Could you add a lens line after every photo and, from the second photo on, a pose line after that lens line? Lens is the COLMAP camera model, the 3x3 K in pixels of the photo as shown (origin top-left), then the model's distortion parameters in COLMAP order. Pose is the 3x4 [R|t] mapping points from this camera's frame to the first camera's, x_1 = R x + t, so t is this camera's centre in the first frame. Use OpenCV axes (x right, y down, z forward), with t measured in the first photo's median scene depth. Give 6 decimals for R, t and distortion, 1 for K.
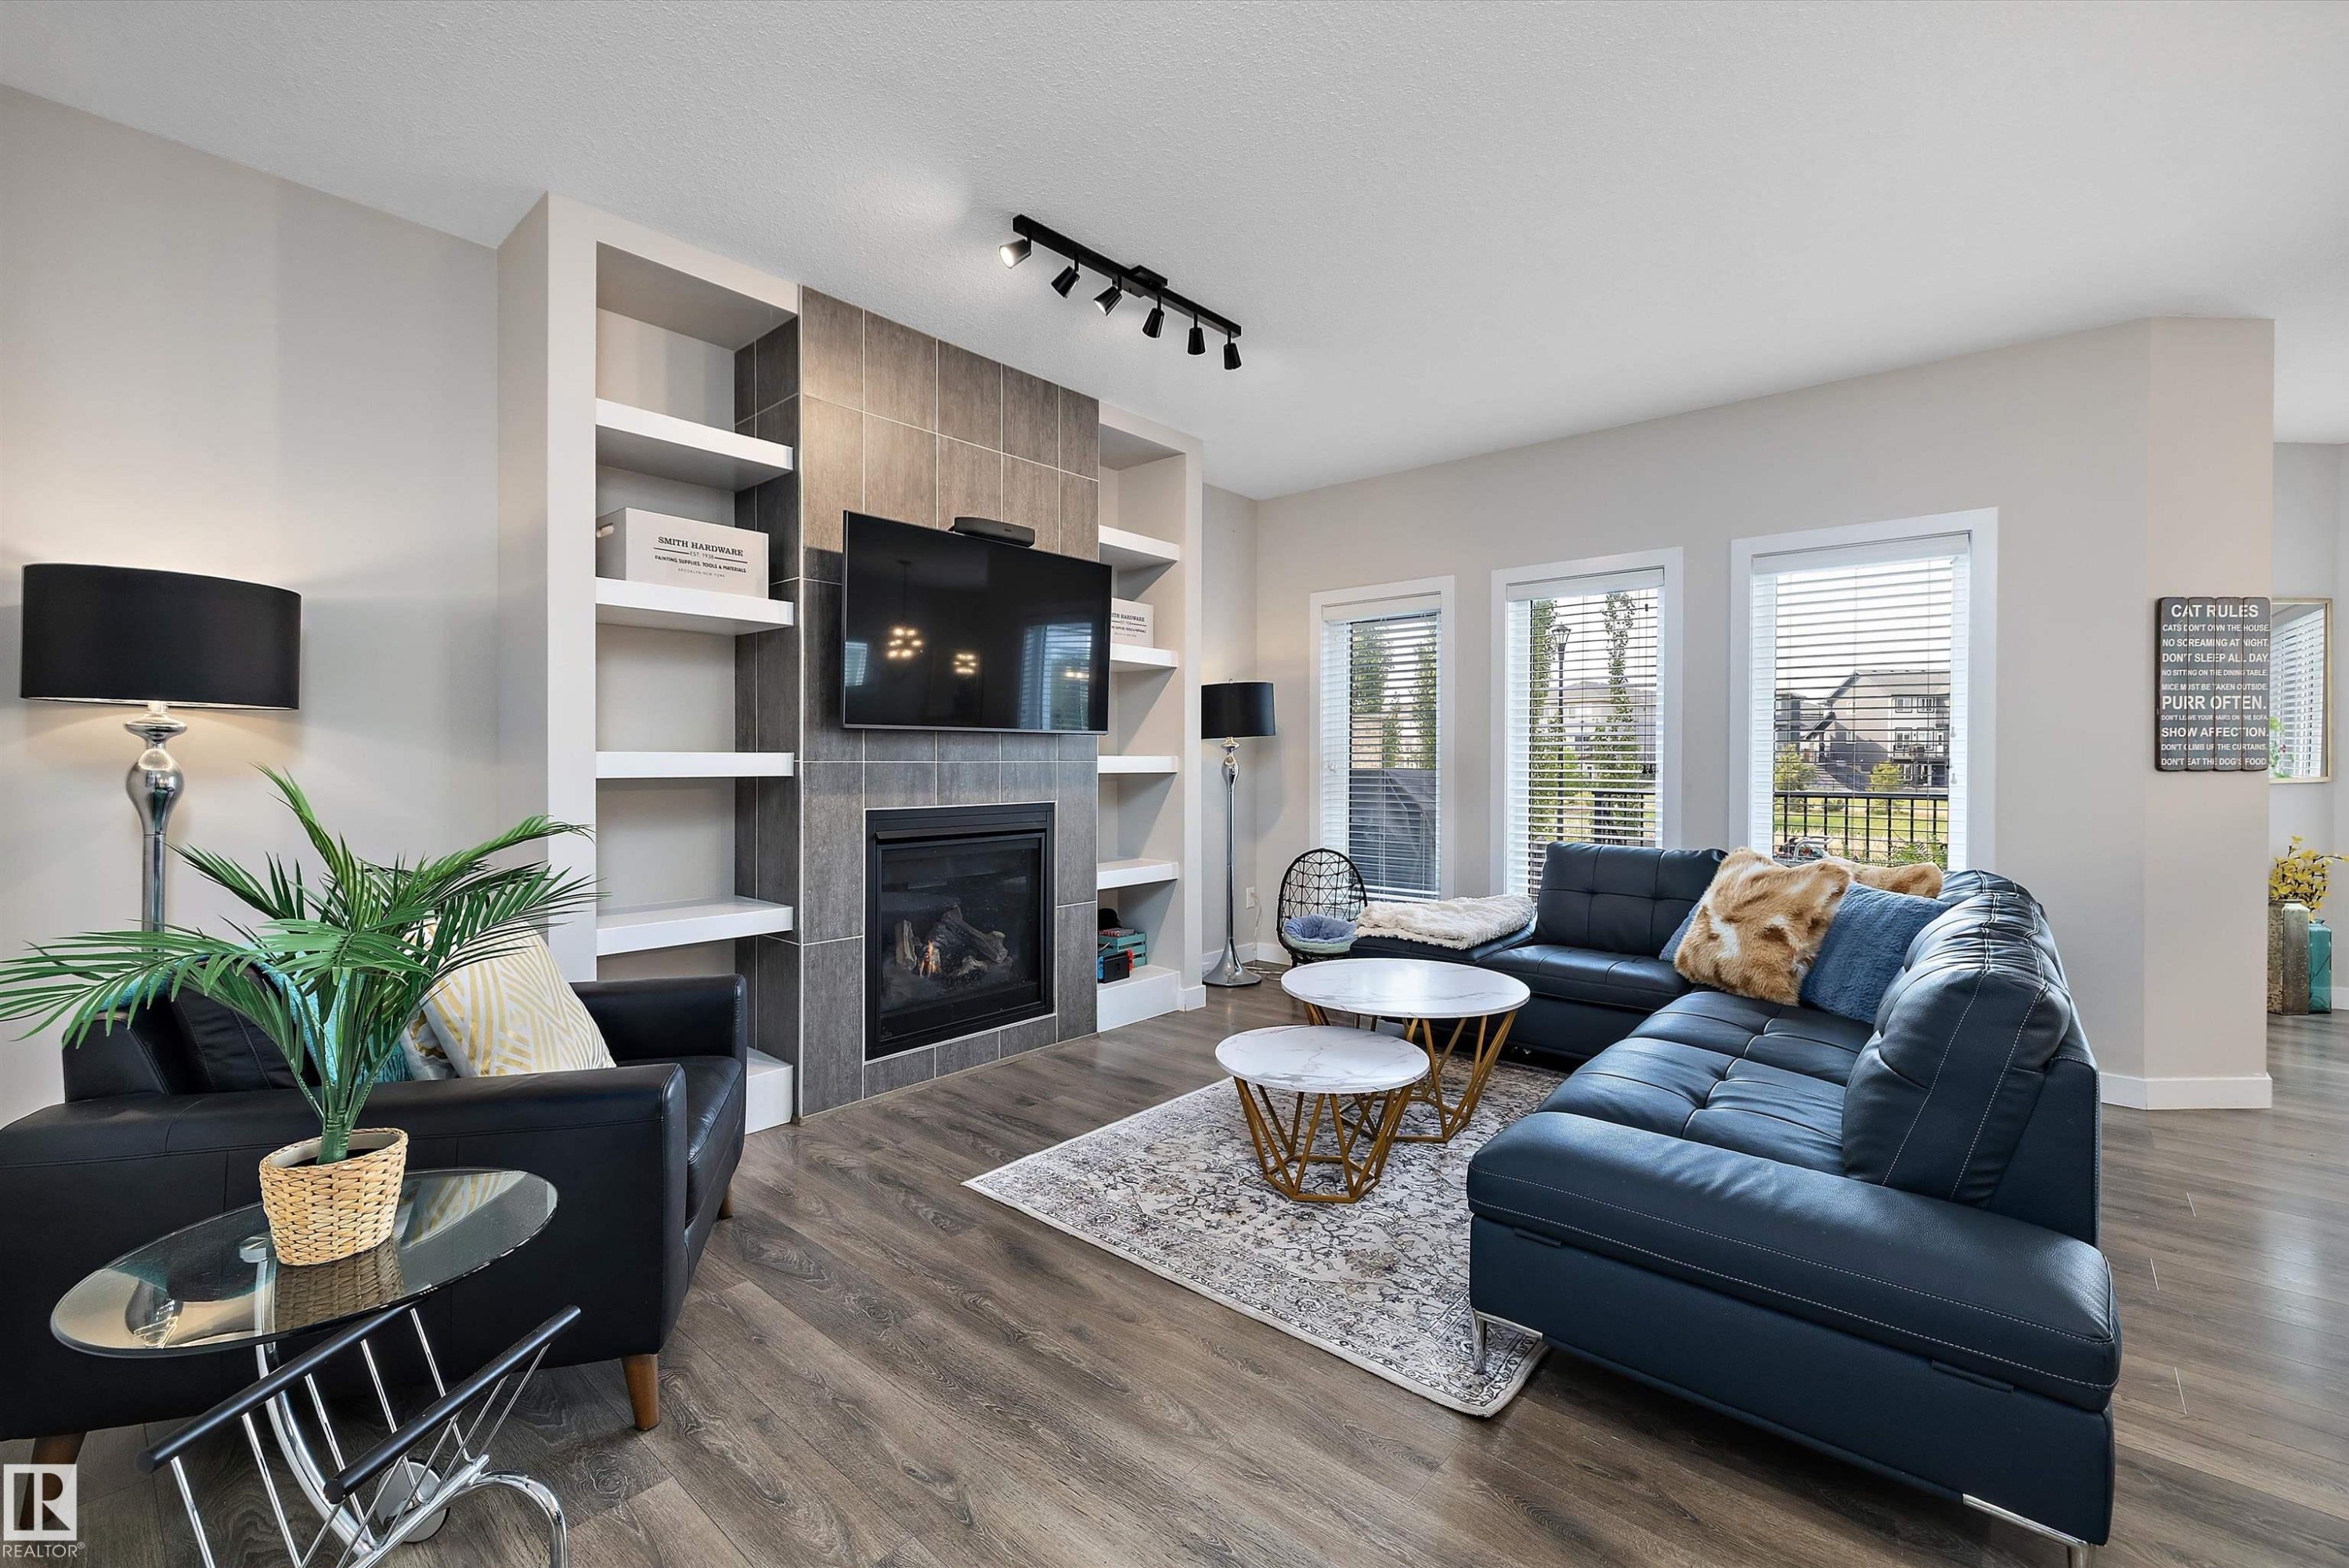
lens RADIAL K [[990.8, 0, 1175.9], [0, 990.8, 755.5], [0, 0, 1]] dist [-0.001845, -0.000162]
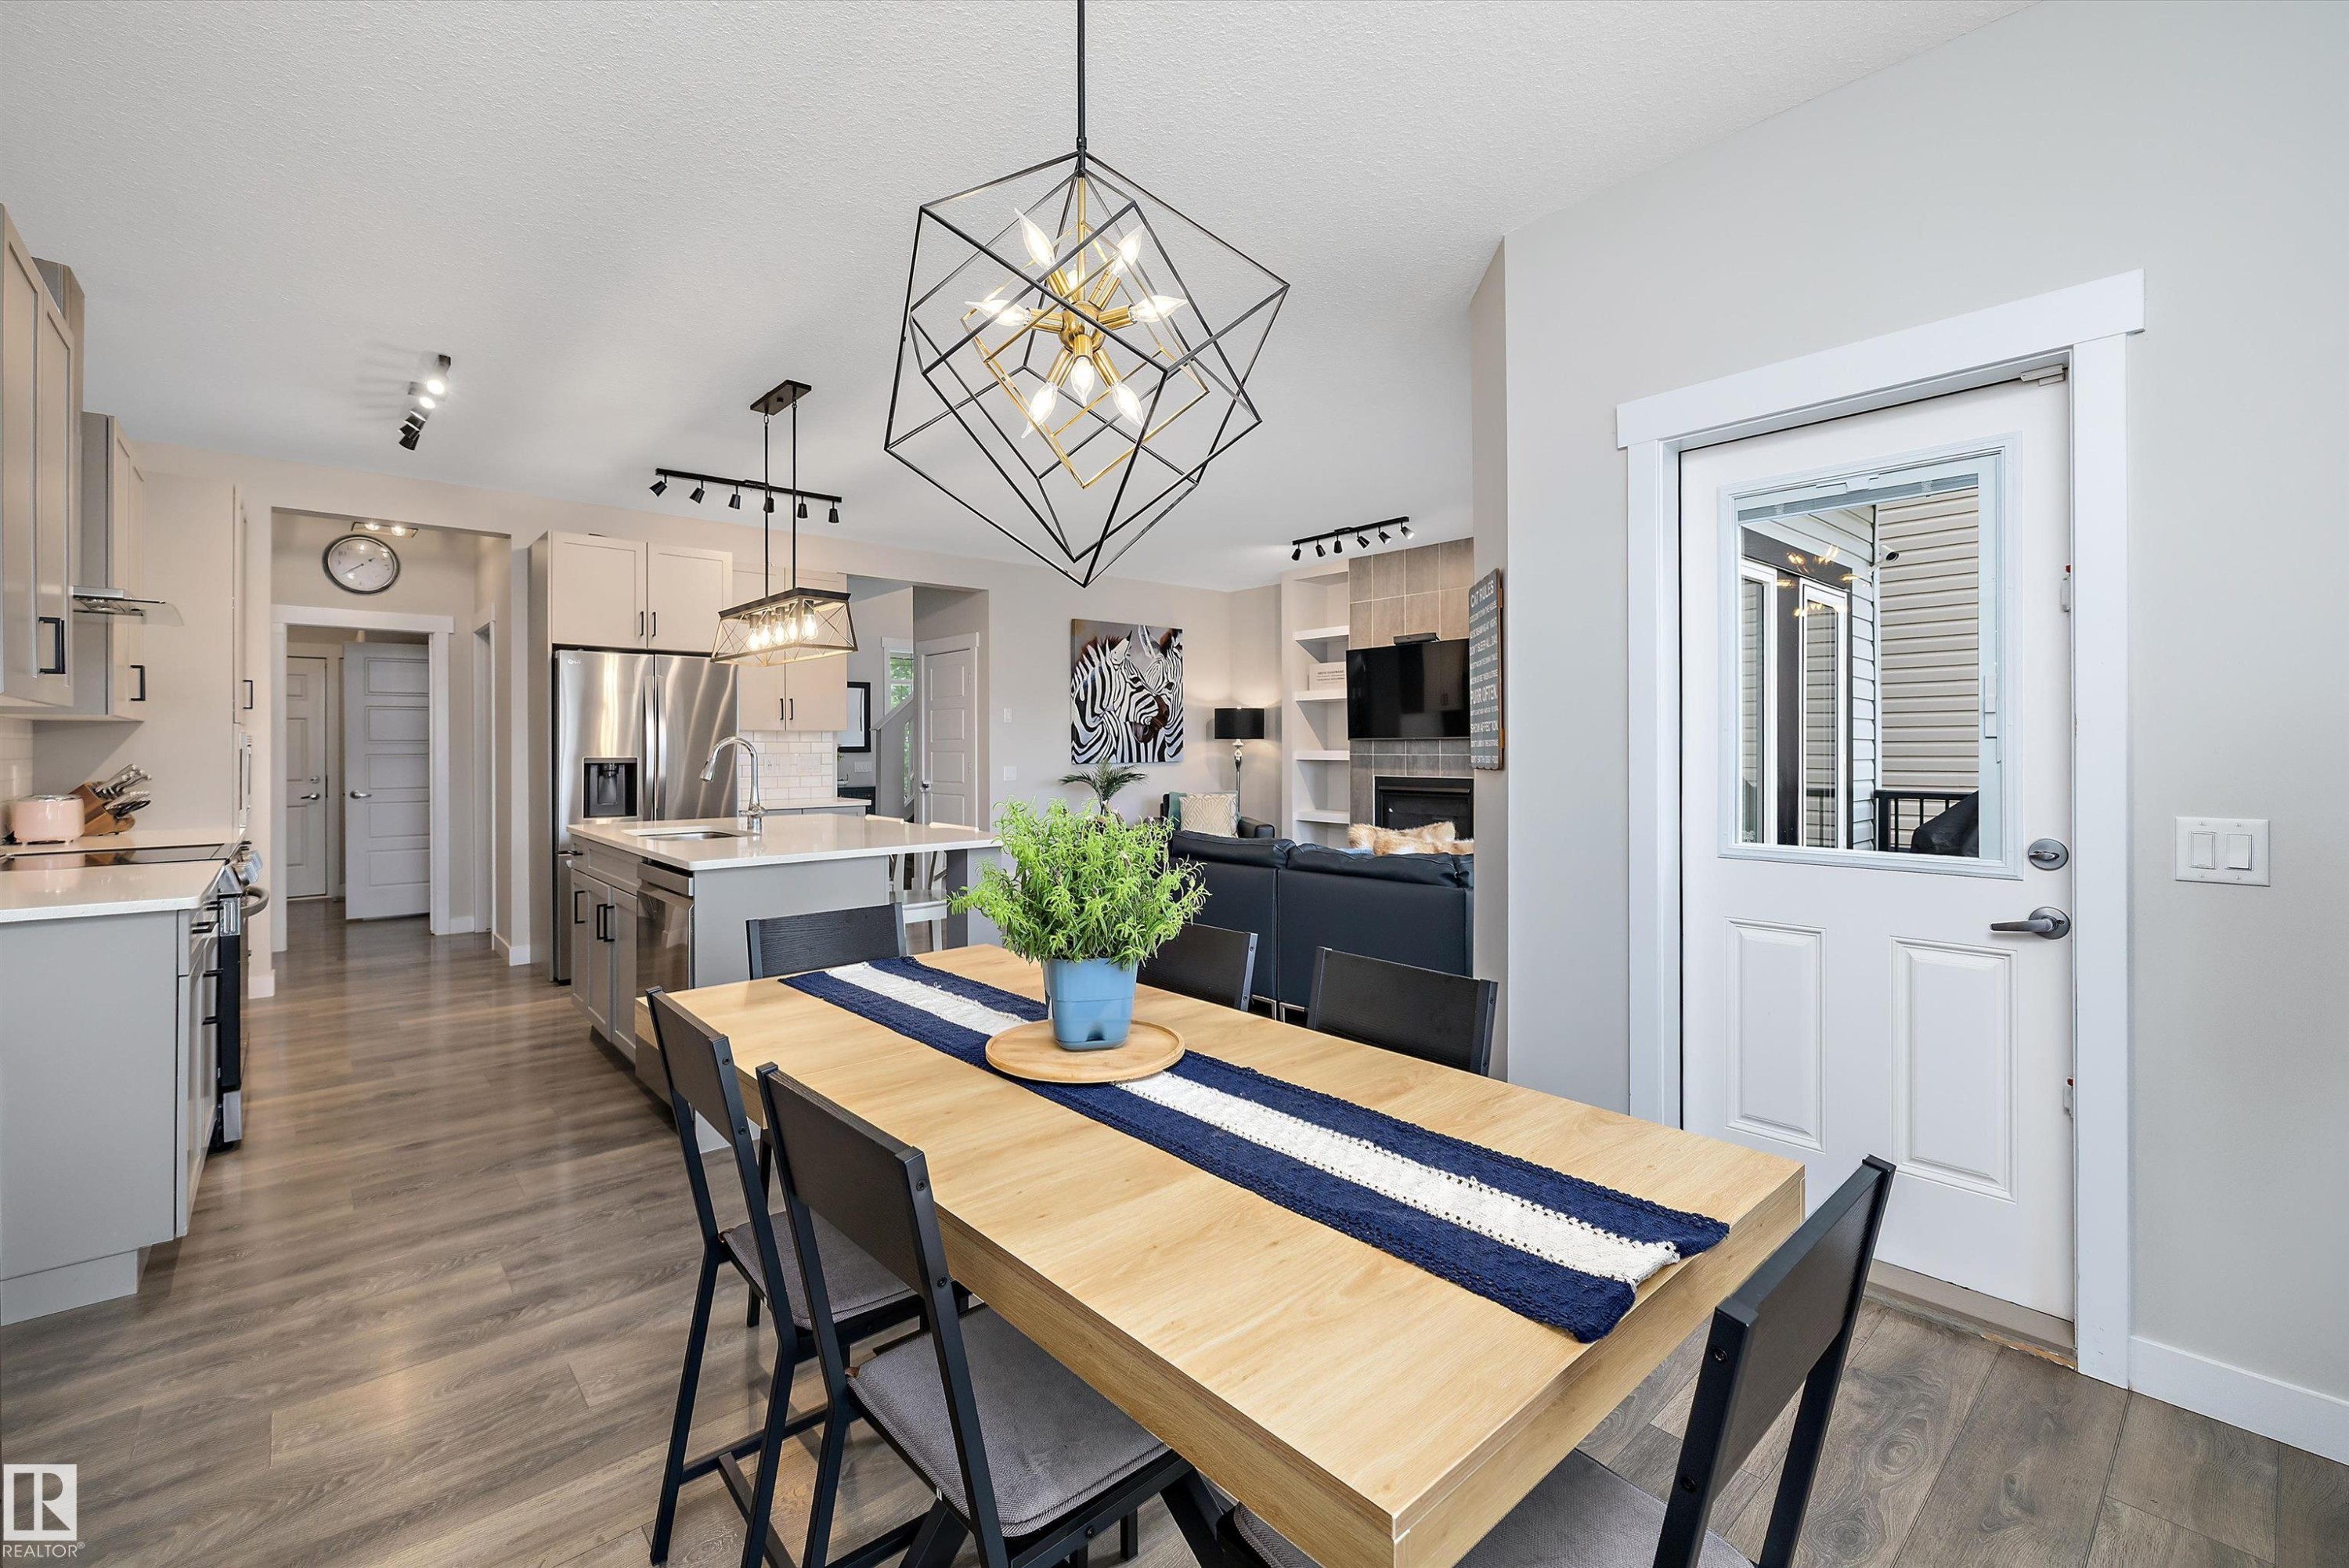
lens RADIAL K [[1002.5, 0, 1165.5], [0, 1002.5, 749.3], [0, 0, 1]] dist [0.001127, 0.000149]
pose [[-0.136855, -0.000227, -0.990591, 2.044097], [0.005179, 0.999986, -0.000945, -0.006259], [0.990578, -0.005259, -0.136852, 0.855753]]
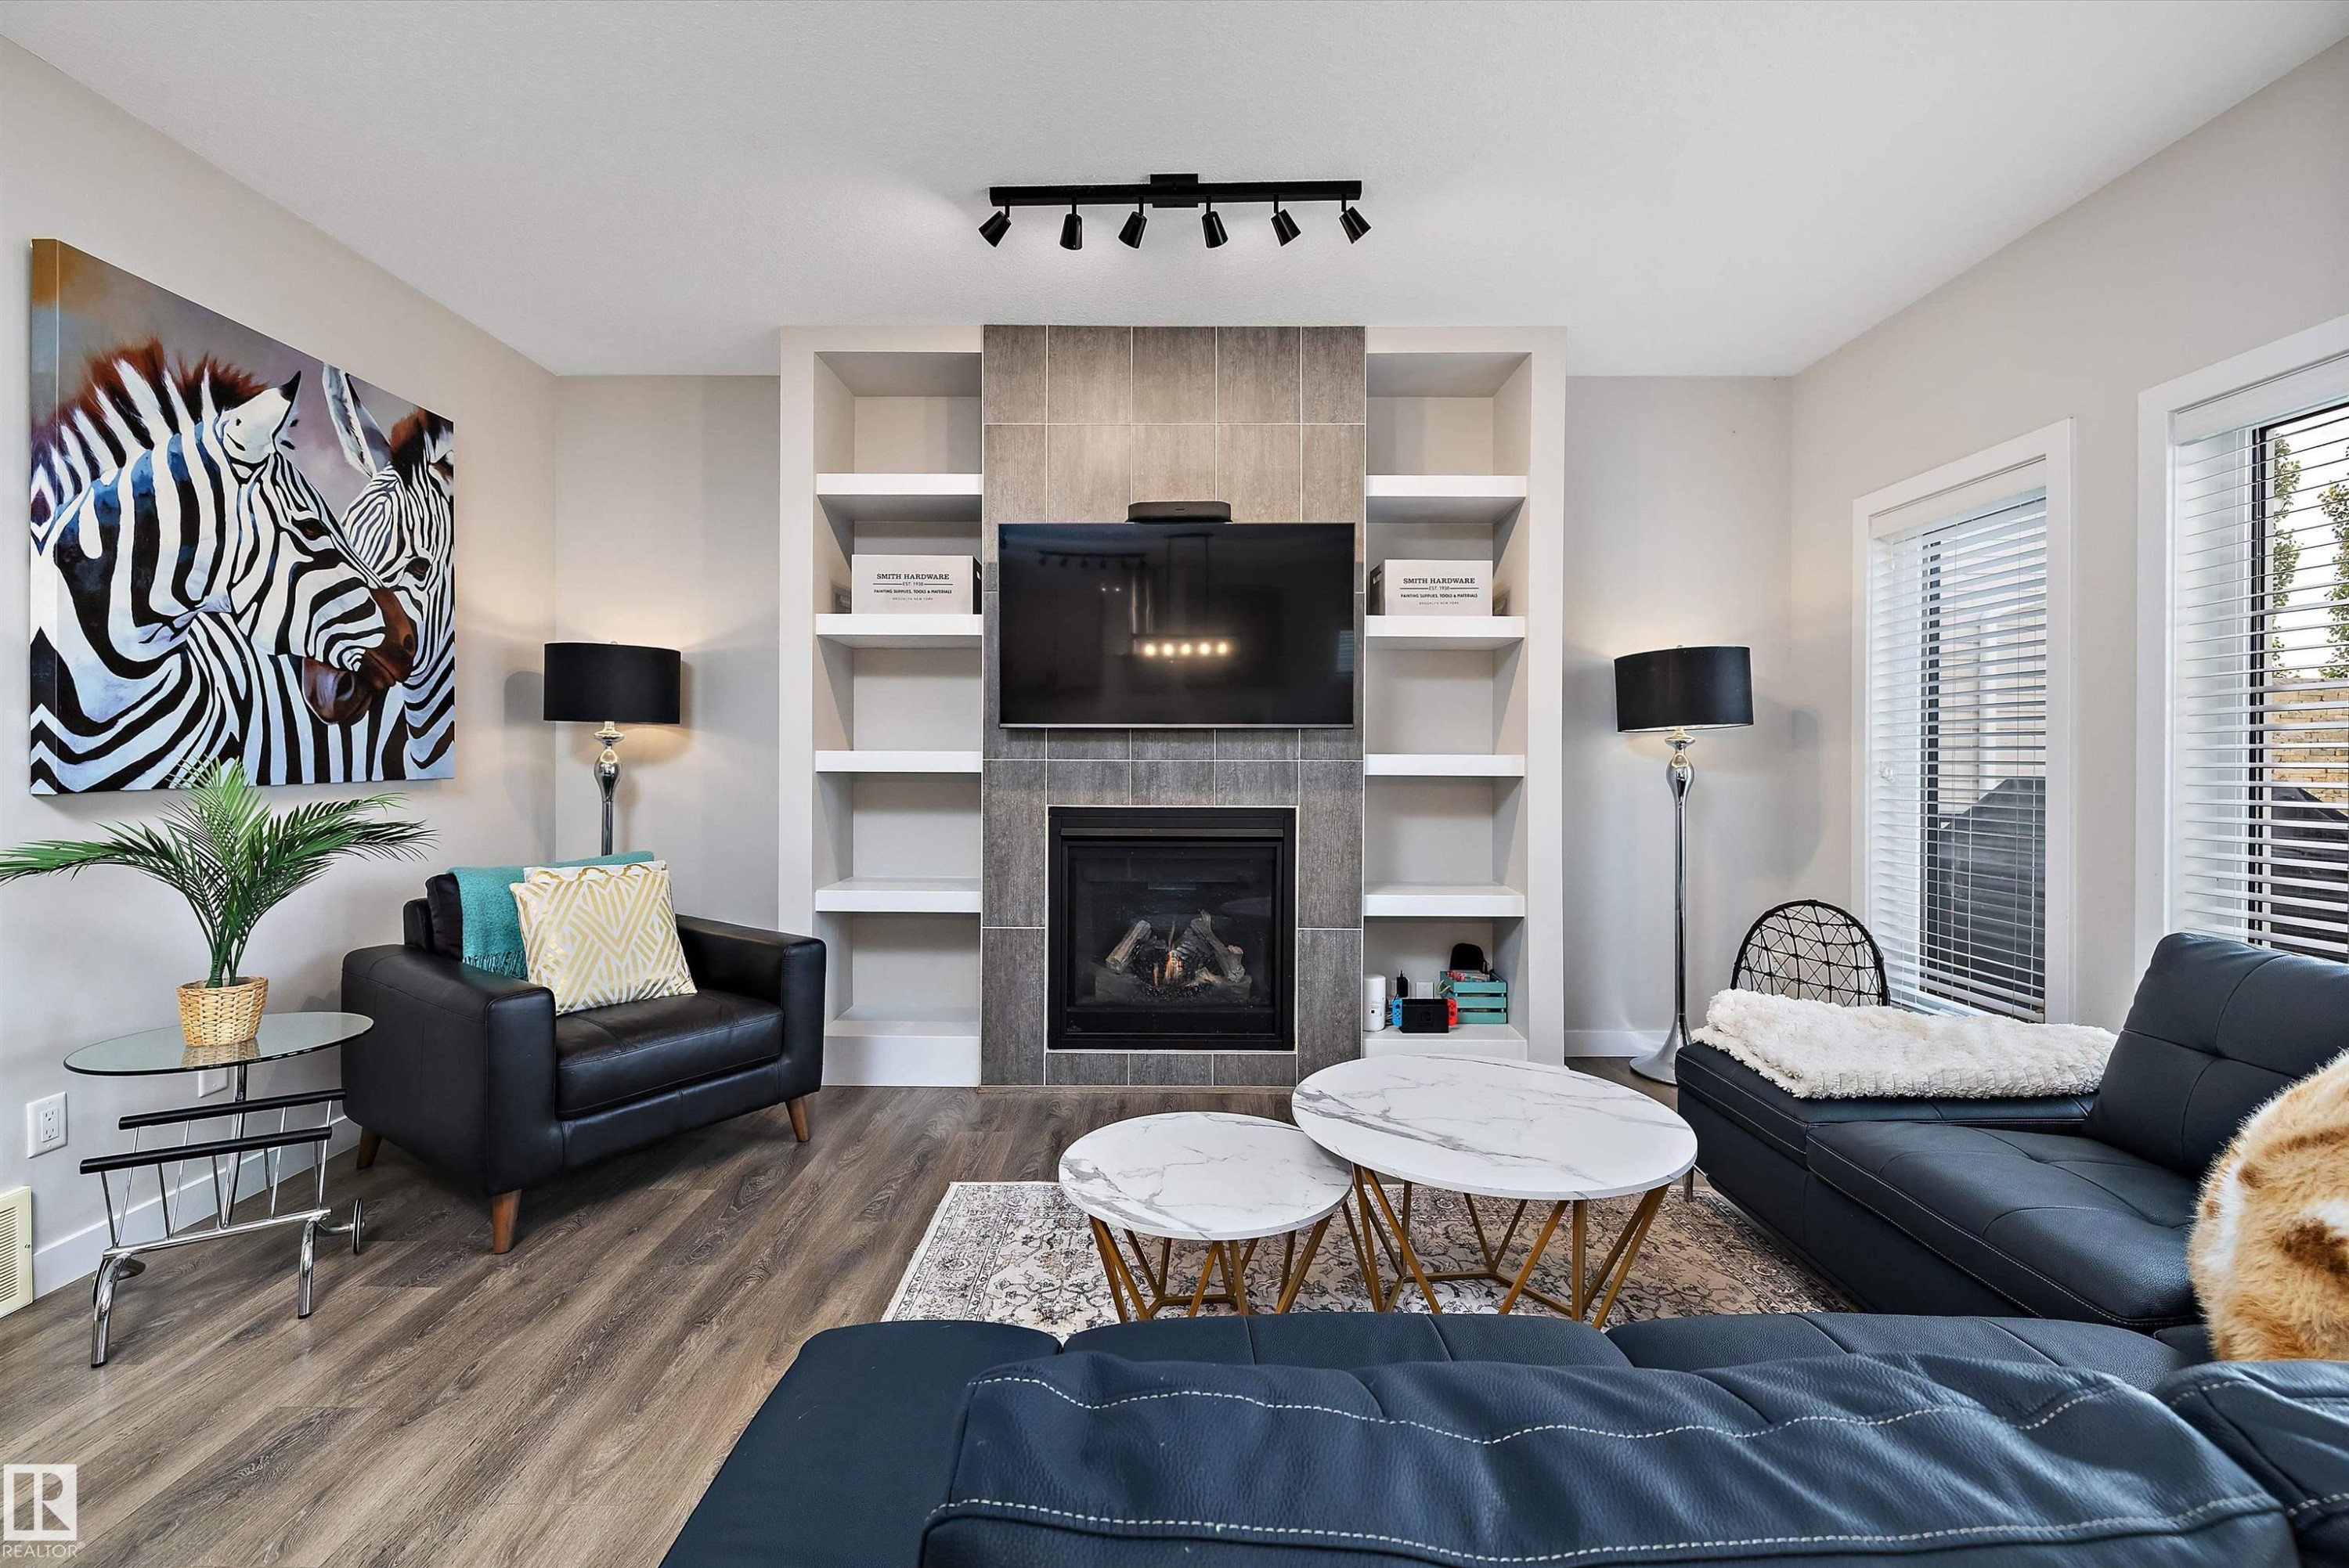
lens RADIAL K [[1002.5, 0, 1165.5], [0, 1002.5, 749.3], [0, 0, 1]] dist [0.001127, 0.000149]
pose [[0.651654, -0.003926, -0.758506, 0.571634], [0.000037, 0.999987, -0.005144, 0.000657], [0.758517, 0.003324, 0.651645, 0.415407]]
